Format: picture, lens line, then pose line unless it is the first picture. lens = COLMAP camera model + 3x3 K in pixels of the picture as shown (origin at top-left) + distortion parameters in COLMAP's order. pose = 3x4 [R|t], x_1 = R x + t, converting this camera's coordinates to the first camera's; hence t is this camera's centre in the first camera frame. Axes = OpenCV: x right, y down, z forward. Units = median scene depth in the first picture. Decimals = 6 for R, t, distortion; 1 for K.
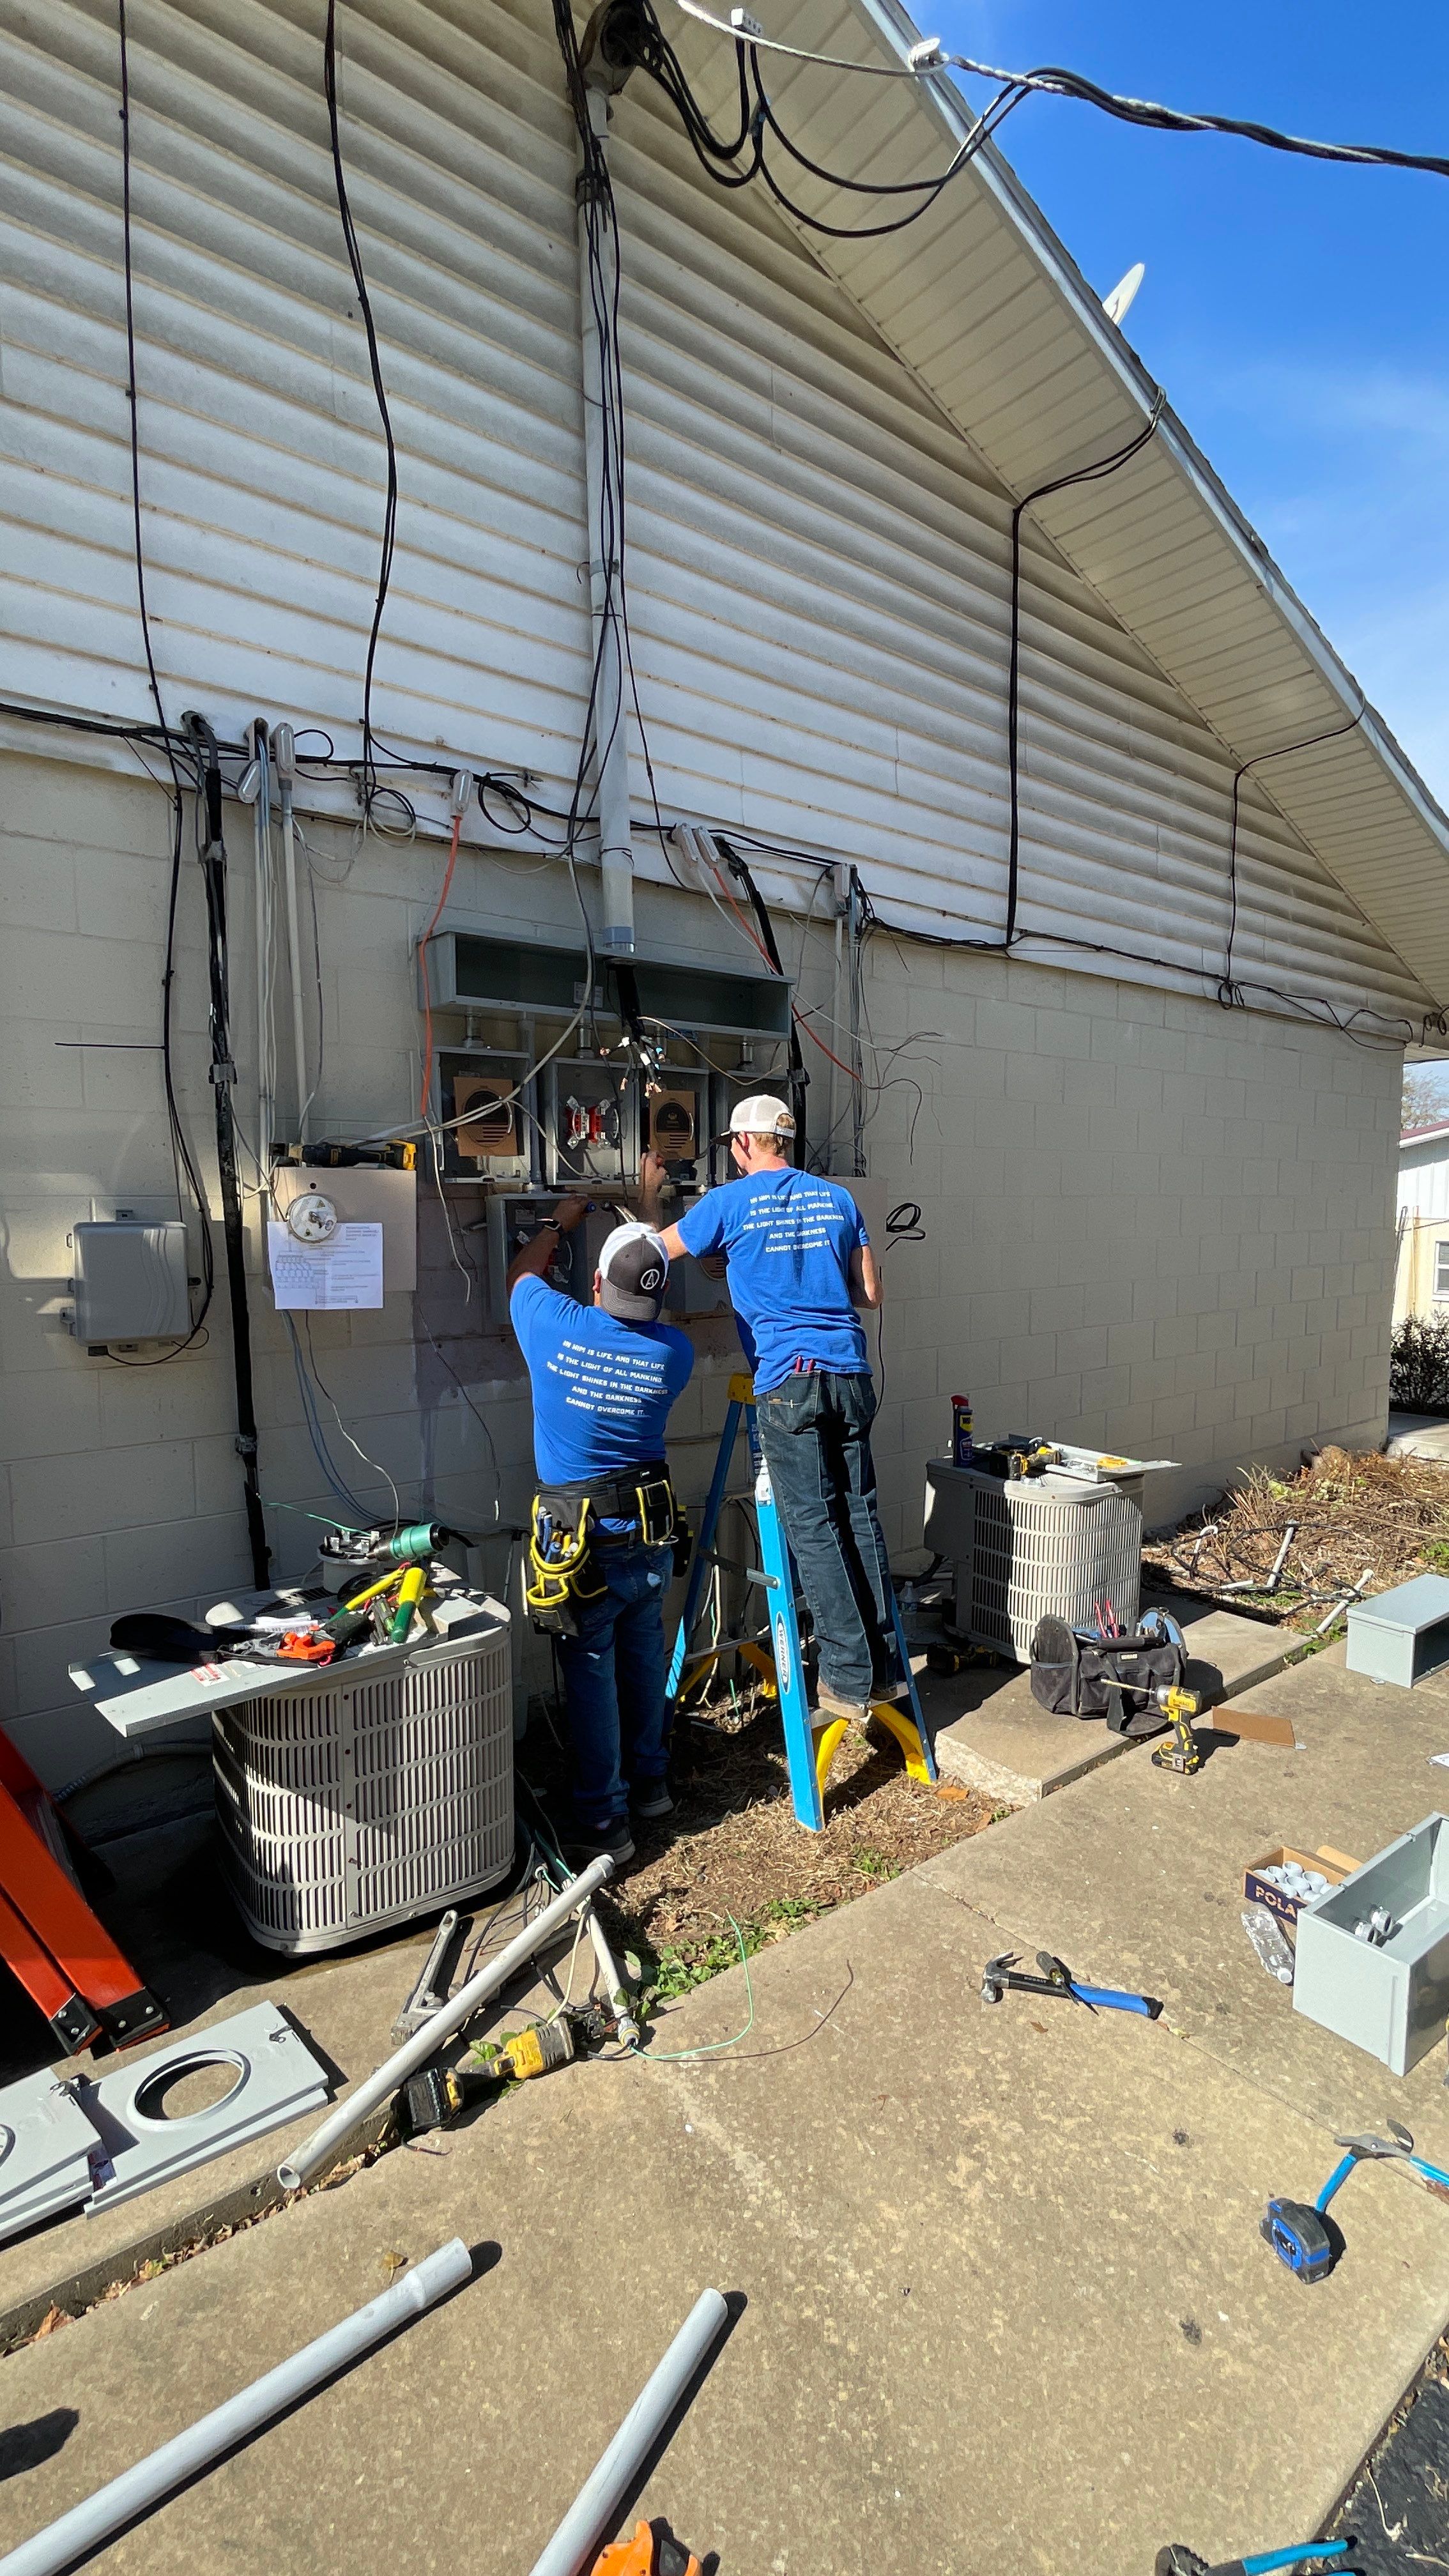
lens RADIAL K [[1152.7, 0, 716.6], [0, 1152.7, 1302.4], [0, 0, 1]] dist [0.002599, 0.000388]
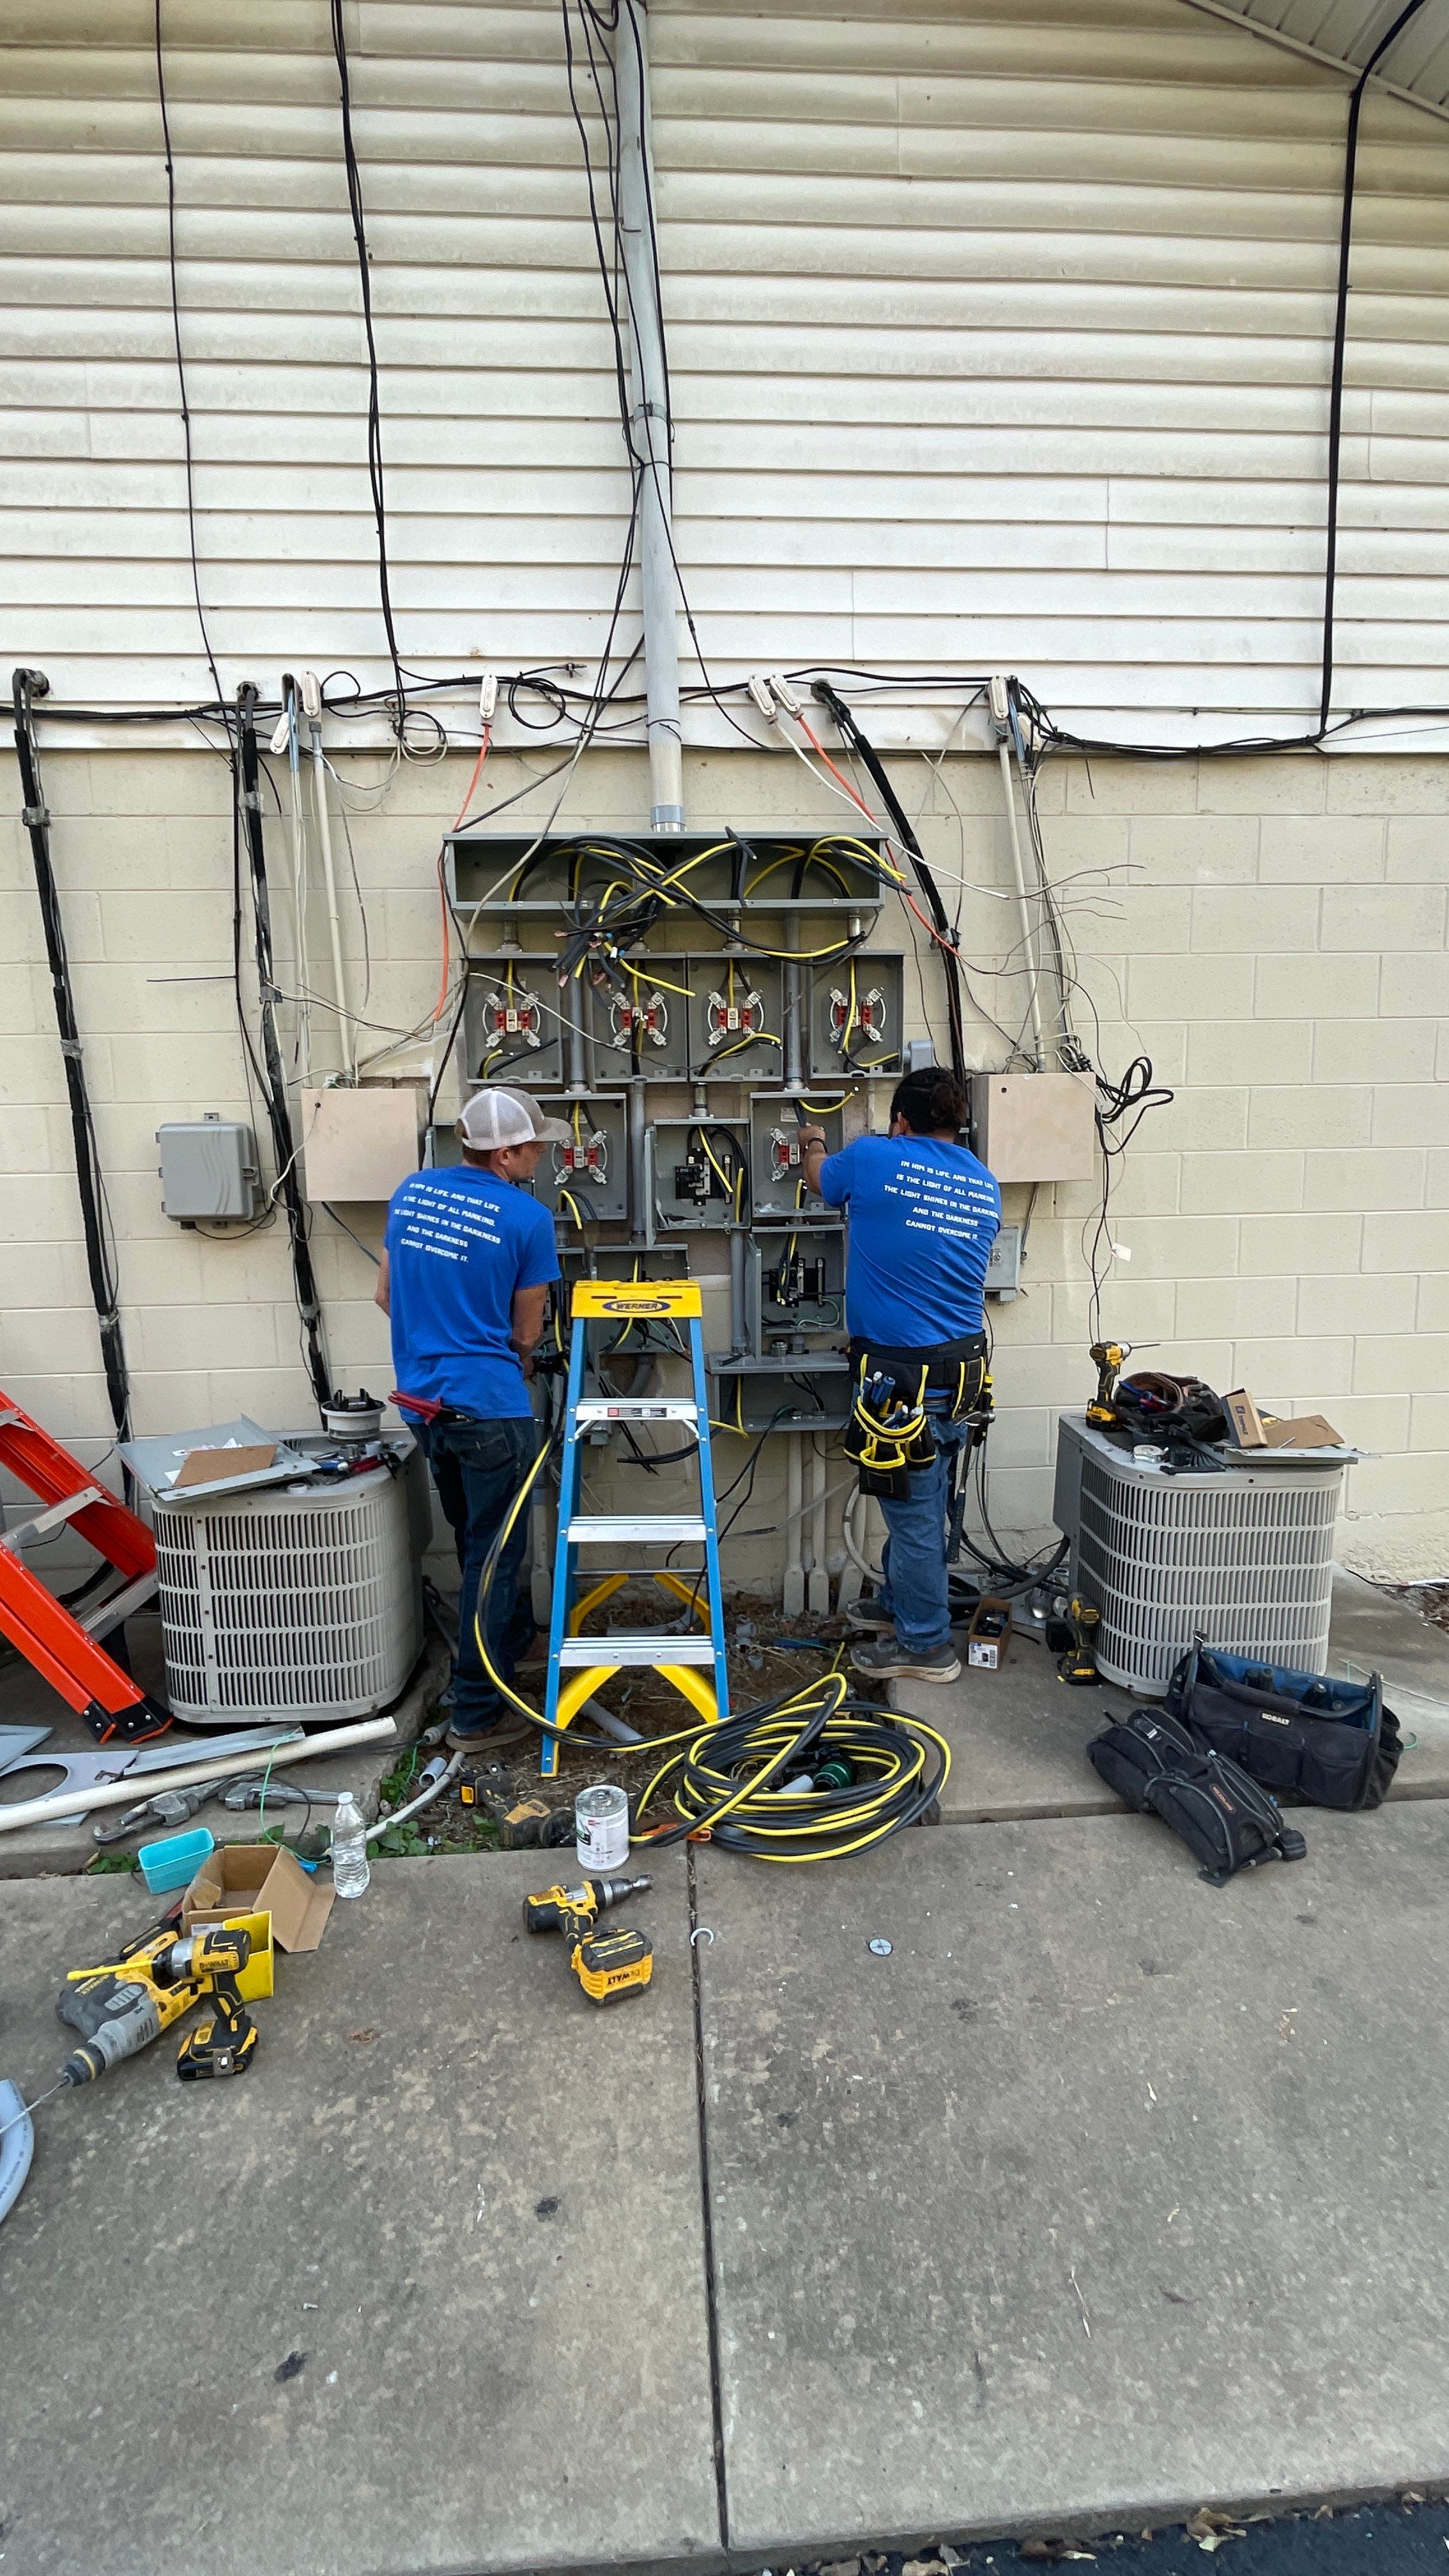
lens RADIAL K [[1141.7, 0, 743.6], [0, 1141.7, 1296.8], [0, 0, 1]] dist [-0.001896, -0.000449]
pose [[0.820377, 0.077476, -0.566551, 0.555572], [-0.036290, 0.995836, 0.083632, -0.004726], [0.570671, -0.048050, 0.819772, 0.258546]]
